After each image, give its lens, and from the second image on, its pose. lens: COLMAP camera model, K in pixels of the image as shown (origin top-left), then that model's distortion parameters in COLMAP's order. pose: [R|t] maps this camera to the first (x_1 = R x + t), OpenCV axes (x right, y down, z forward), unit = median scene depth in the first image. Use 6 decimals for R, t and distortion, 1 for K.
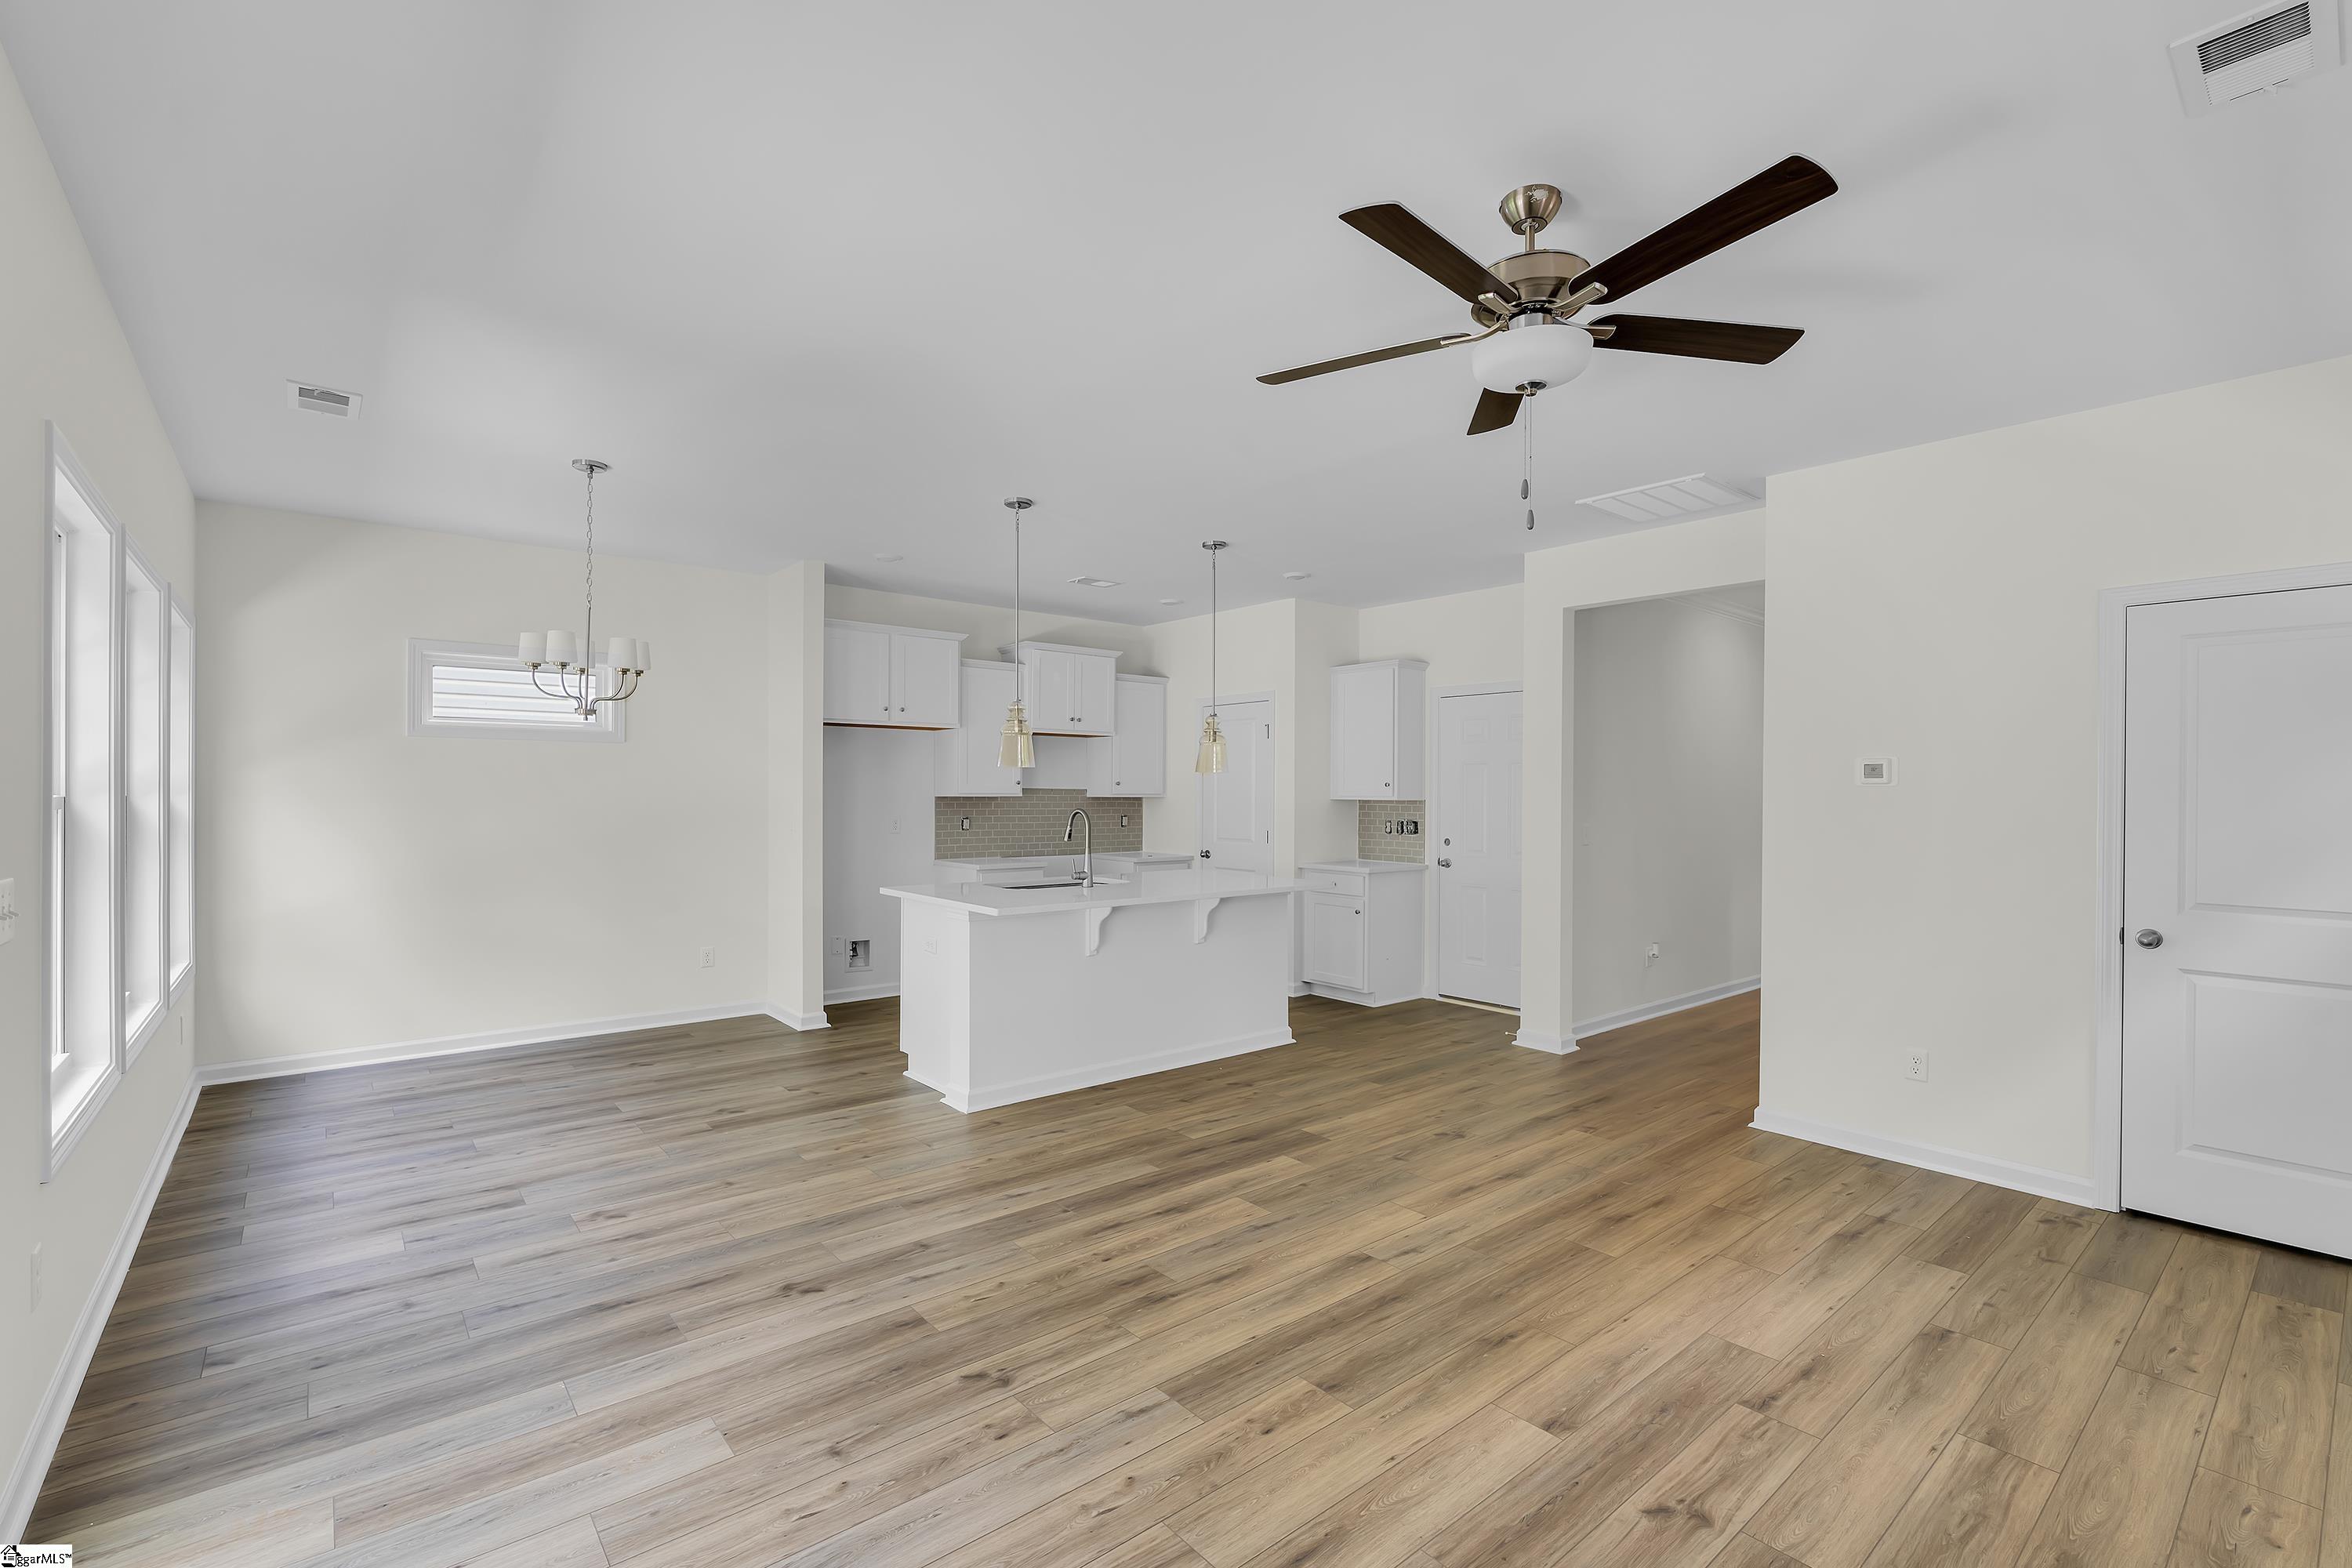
lens RADIAL K [[1029.6, 0, 1171.2], [0, 1029.6, 811.7], [0, 0, 1]] dist [-0.002454, -0.000247]
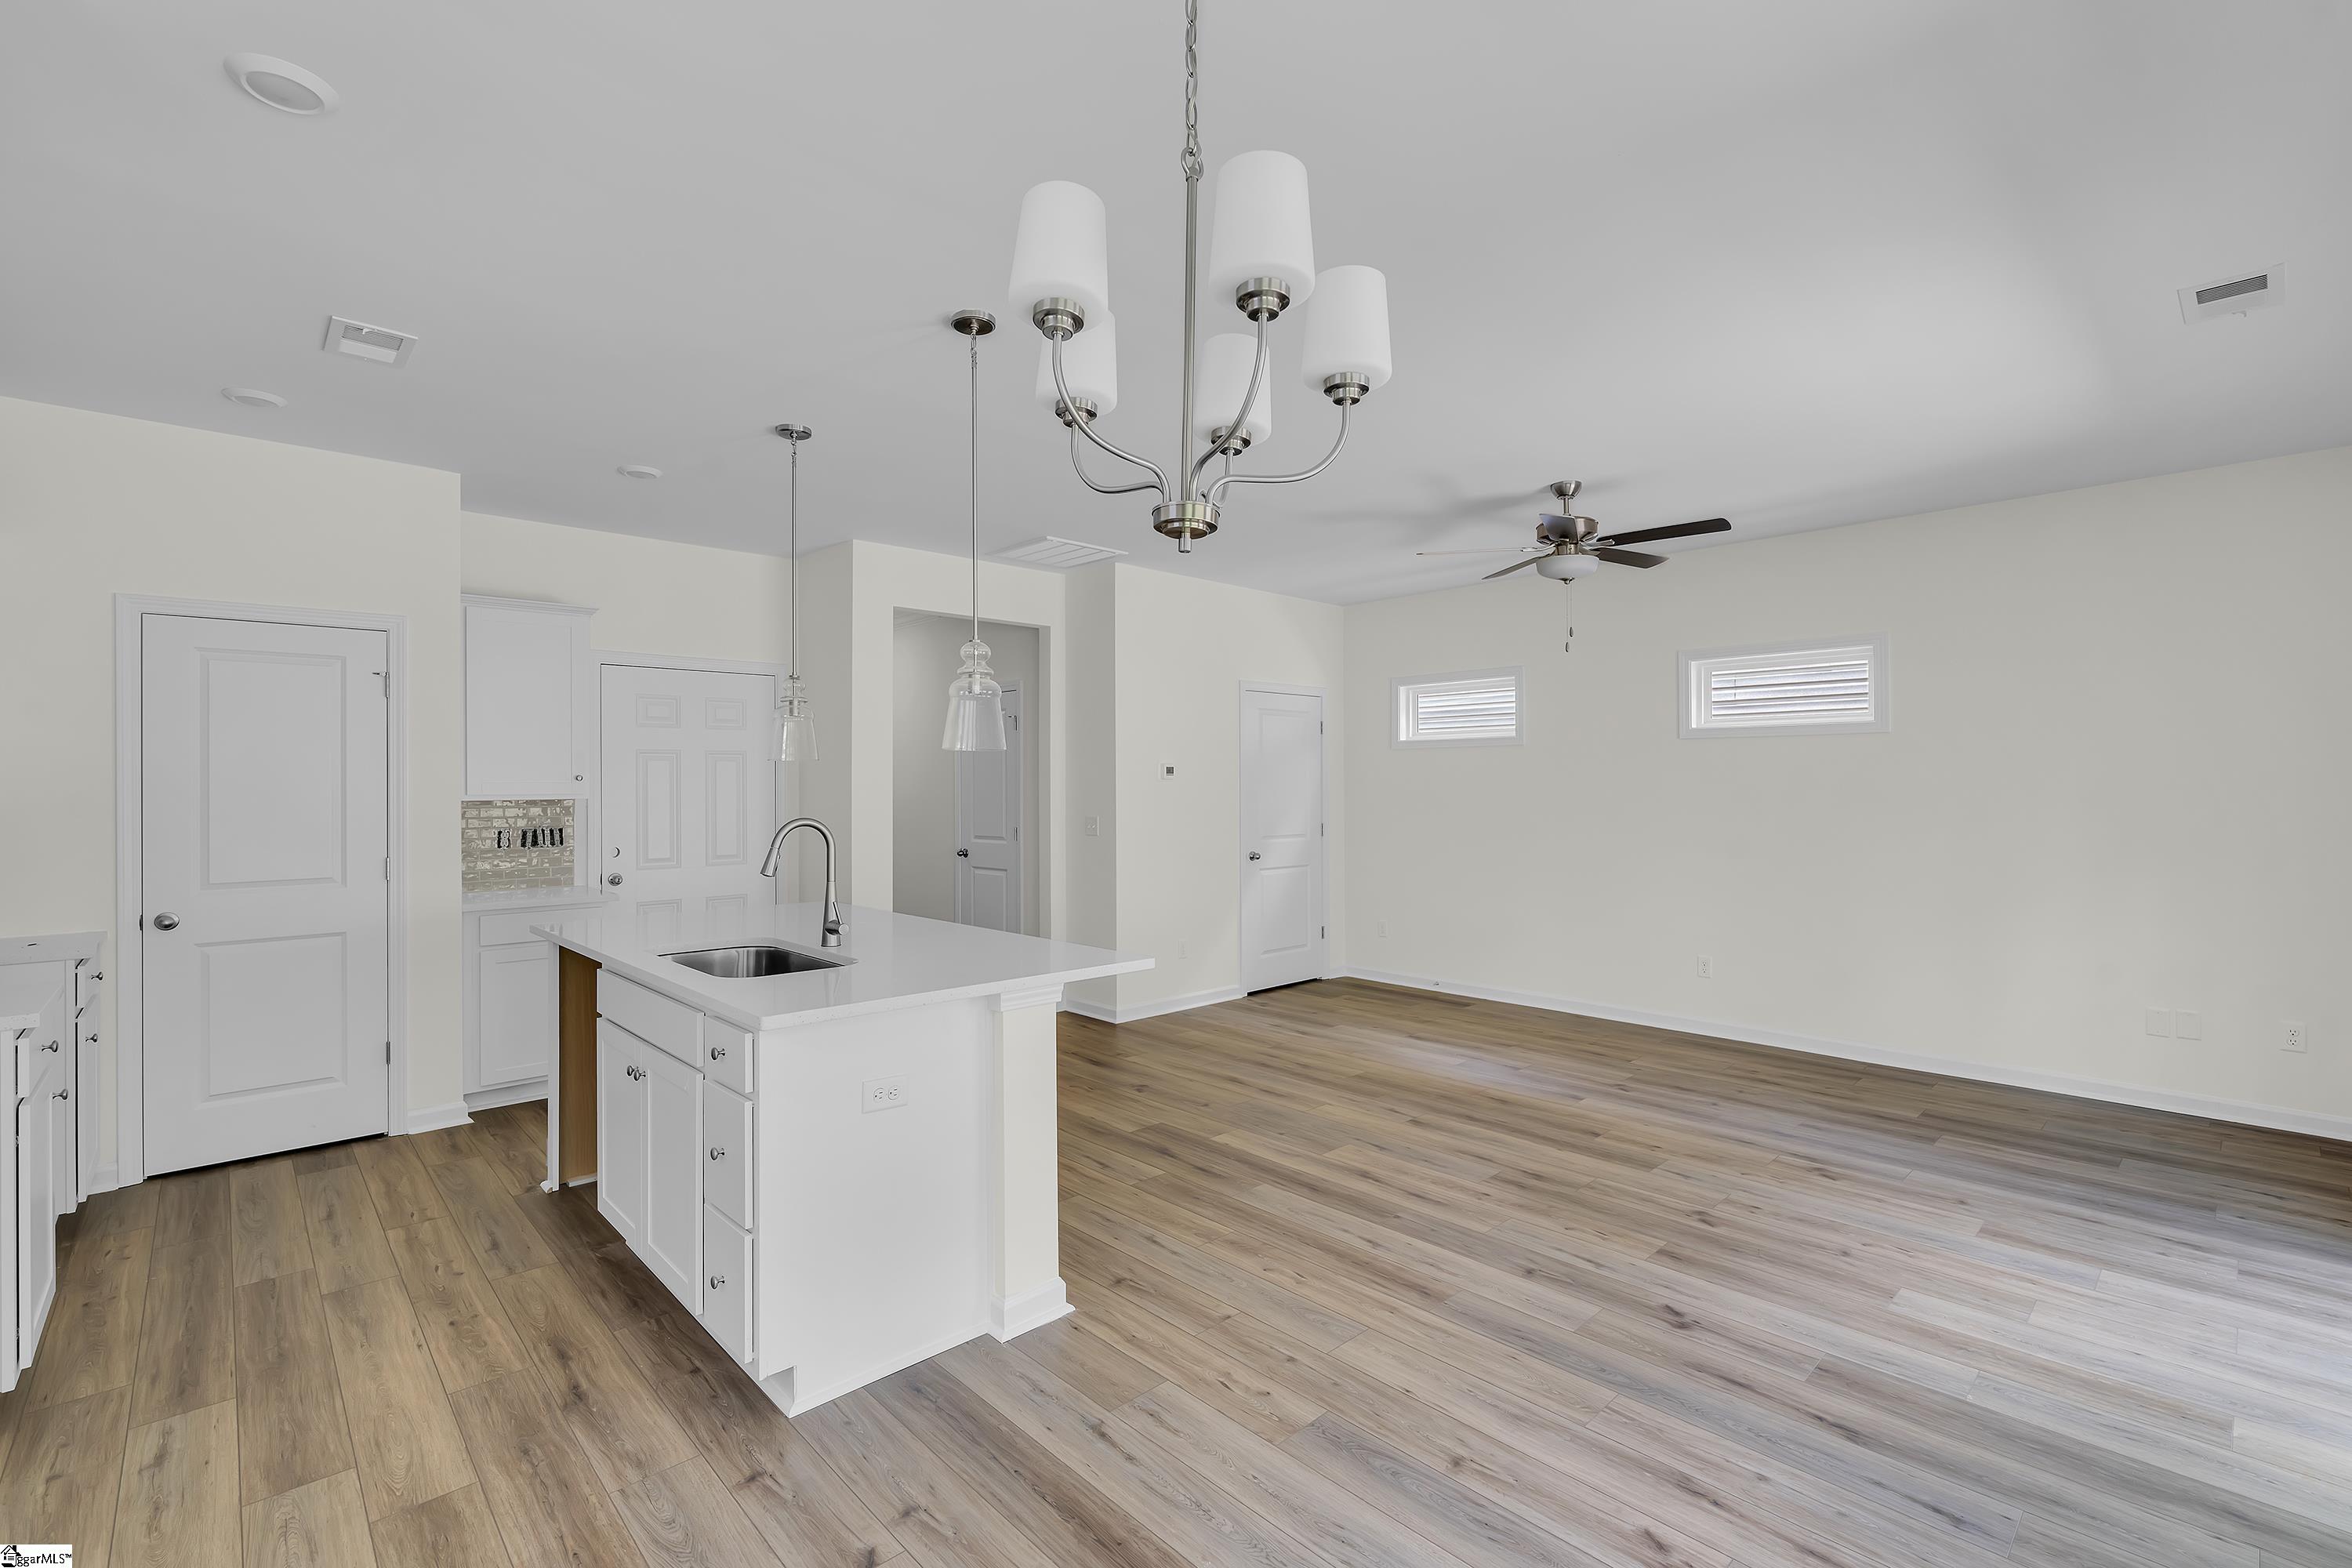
lens RADIAL K [[1025.6, 0, 1176.0], [0, 1025.6, 784.0], [0, 0, 1]] dist [-0.002356, -0.000430]
pose [[-0.058752, -0.003038, 0.998268, -0.737238], [0.021508, 0.999759, 0.004309, -0.022231], [-0.998041, 0.021724, -0.058673, 0.873364]]
